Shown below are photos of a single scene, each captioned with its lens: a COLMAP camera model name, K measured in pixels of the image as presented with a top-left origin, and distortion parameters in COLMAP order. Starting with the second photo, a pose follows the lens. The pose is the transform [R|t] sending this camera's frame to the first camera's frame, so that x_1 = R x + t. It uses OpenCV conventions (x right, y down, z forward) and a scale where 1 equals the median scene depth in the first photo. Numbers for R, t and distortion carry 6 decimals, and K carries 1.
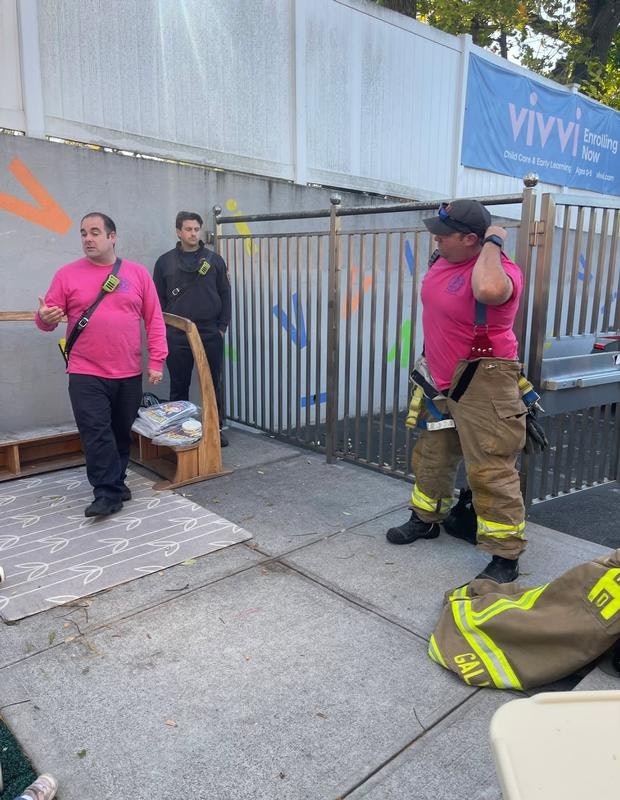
lens RADIAL K [[625.3, 0, 305.5], [0, 625.3, 388.5], [0, 0, 1]] dist [0.061804, -0.073066]
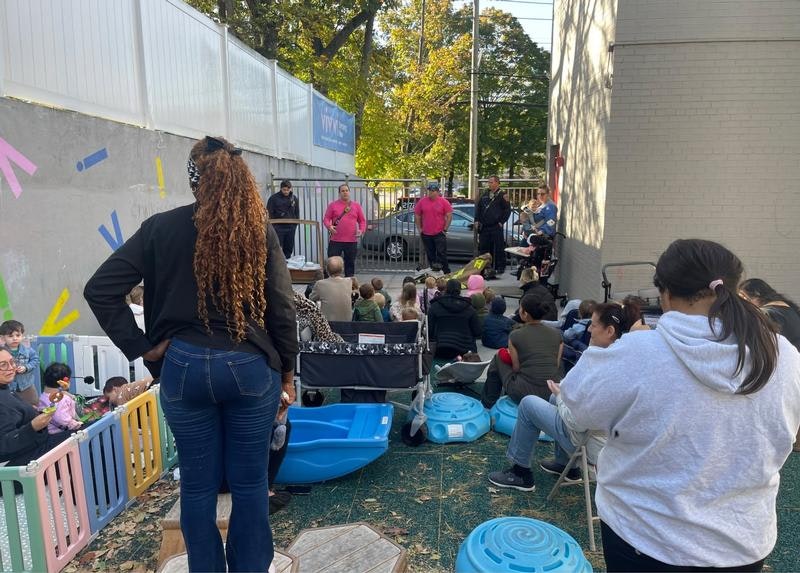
lens RADIAL K [[587.3, 0, 400.0], [0, 587.3, 286.5], [0, 0, 1]] dist [0.002120, 0.000252]
pose [[0.739089, -0.133167, 0.660314, -1.447222], [0.136768, 0.989512, 0.046473, 0.090246], [-0.659578, 0.055962, 0.749550, -0.993079]]
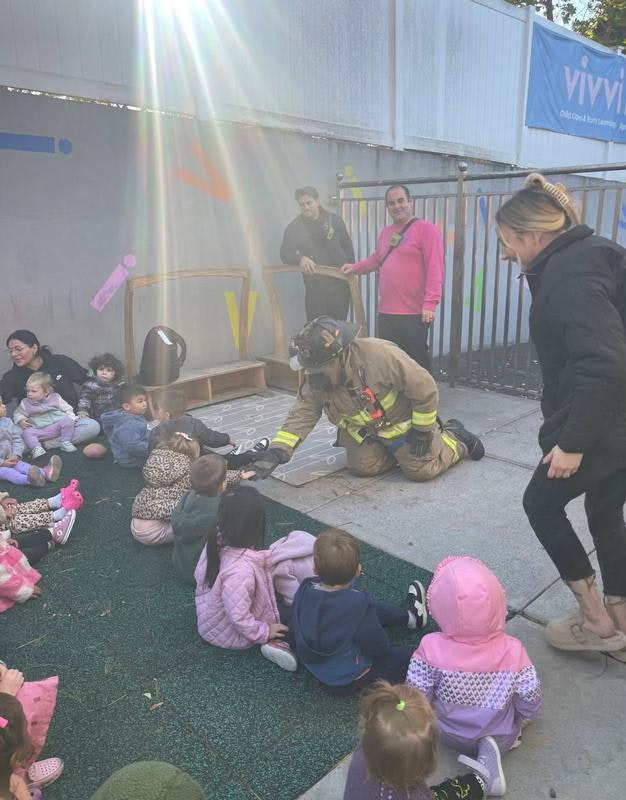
lens RADIAL K [[626.1, 0, 318.6], [0, 626.1, 389.8], [0, 0, 1]] dist [0.073739, -0.099881]
pose [[0.999317, -0.033781, 0.015007, -0.244655], [0.032729, 0.997314, 0.065531, 0.036501], [-0.017181, -0.064995, 0.997738, -0.218637]]
